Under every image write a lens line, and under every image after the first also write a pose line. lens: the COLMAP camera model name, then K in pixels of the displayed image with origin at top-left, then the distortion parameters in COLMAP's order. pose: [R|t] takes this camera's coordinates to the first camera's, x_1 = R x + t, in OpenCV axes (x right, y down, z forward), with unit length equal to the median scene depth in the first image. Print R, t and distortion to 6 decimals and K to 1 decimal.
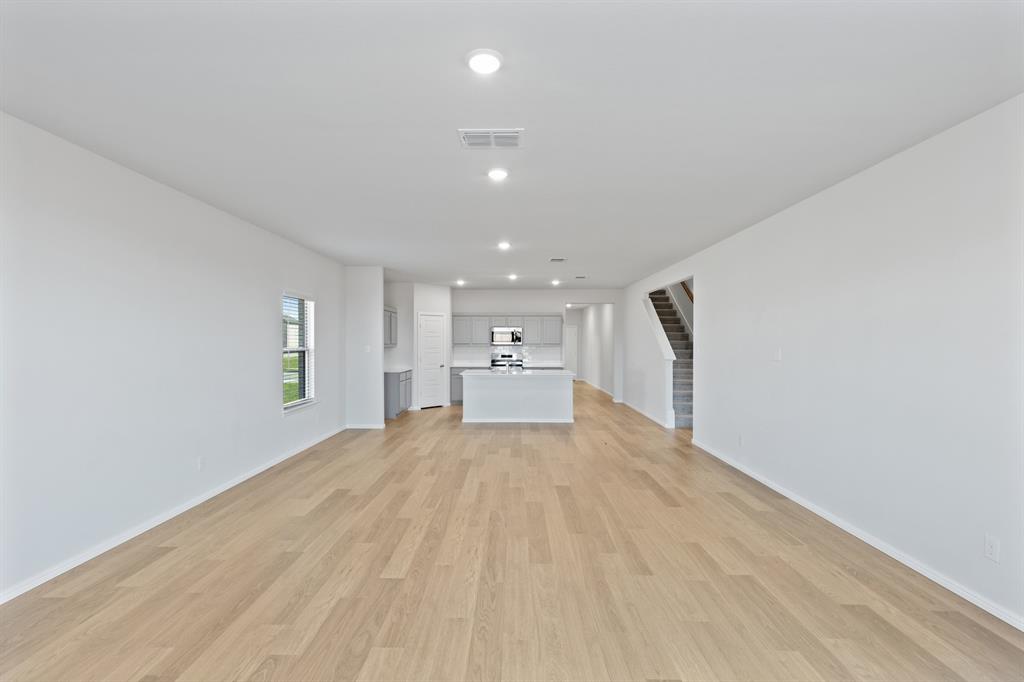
lens RADIAL K [[468.9, 0, 506.8], [0, 468.9, 344.5], [0, 0, 1]] dist [0.015773, 0.000045]
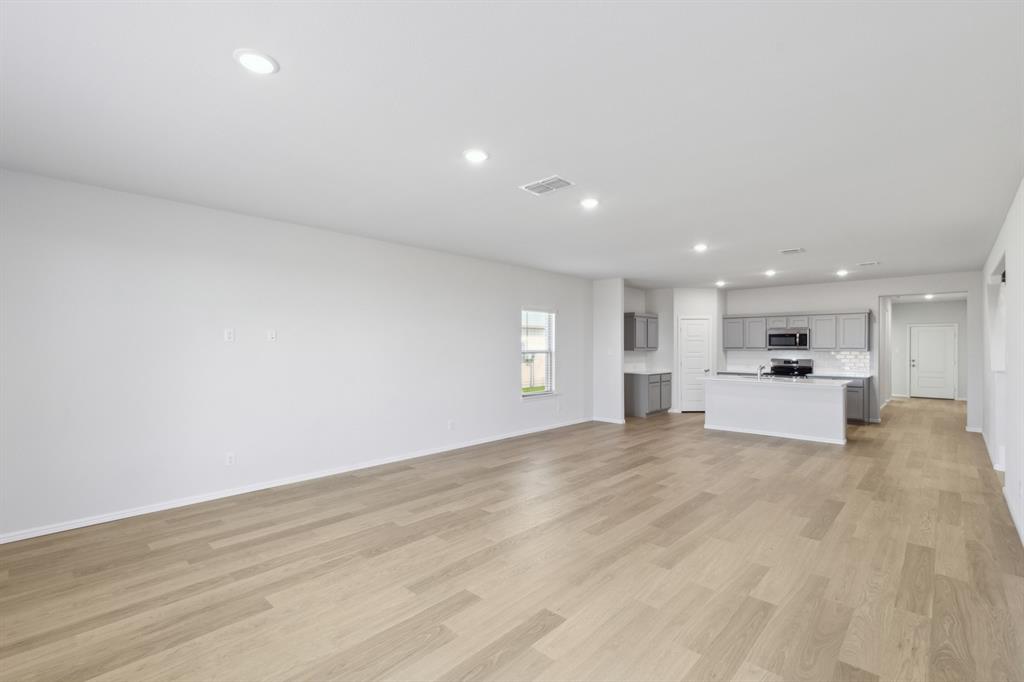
lens RADIAL K [[468.9, 0, 506.8], [0, 468.9, 344.5], [0, 0, 1]] dist [0.015773, 0.000045]
pose [[0.737715, -0.002730, -0.675107, 0.288155], [-0.003391, 0.999964, -0.007749, 0.001306], [0.675104, 0.008006, 0.737679, -0.003543]]
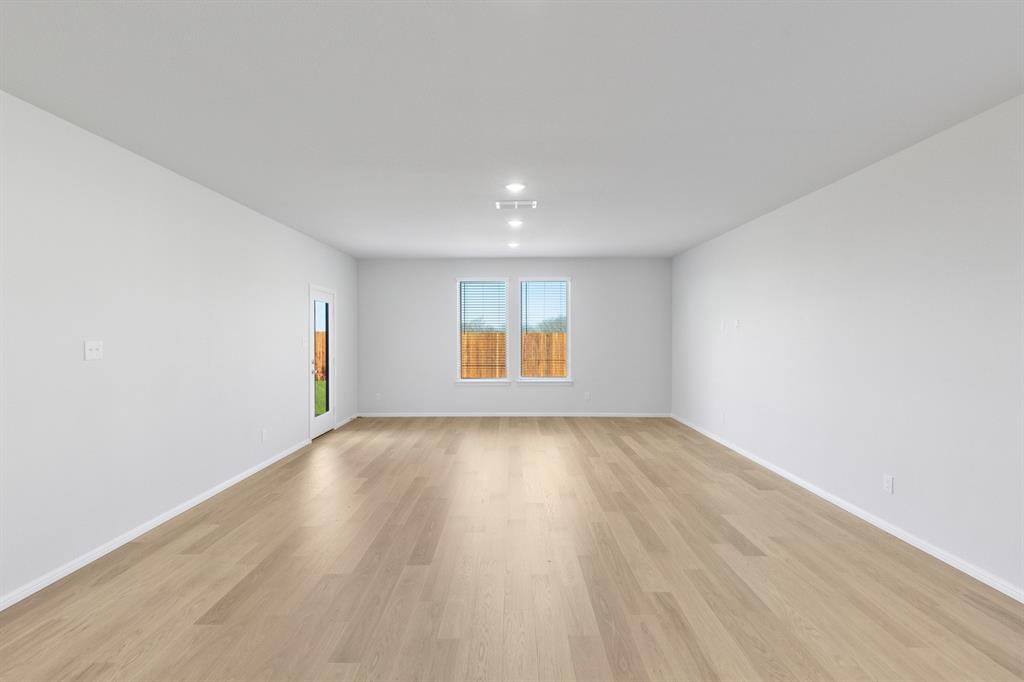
lens RADIAL K [[468.9, 0, 506.8], [0, 468.9, 344.5], [0, 0, 1]] dist [0.015773, 0.000045]
pose [[-0.999977, -0.001201, -0.006707, 0.004398], [-0.001380, 0.999640, 0.026788, -0.002888], [0.006673, 0.026796, -0.999619, 0.996183]]
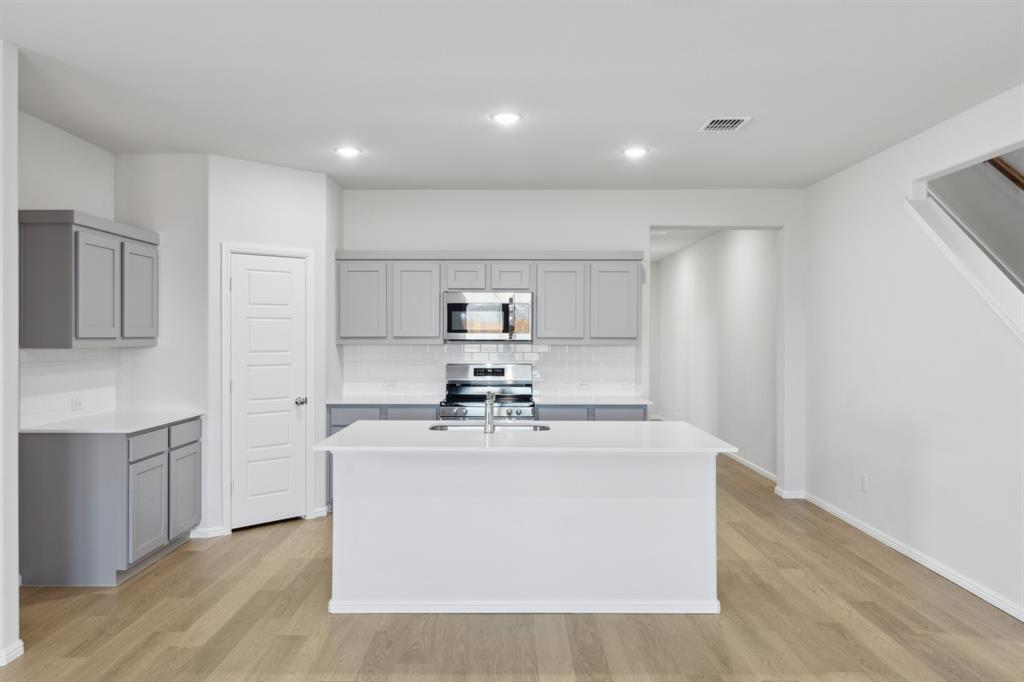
lens RADIAL K [[769.3, 0, 512.0], [0, 769.3, 341.0], [0, 0, 1]] dist [-0.003559, 0.000579]
pose [[0.999798, 0.001329, 0.020057, 0.007759], [-0.001385, 0.999995, 0.002792, -0.000826], [-0.020054, -0.002820, 0.999795, 0.575911]]
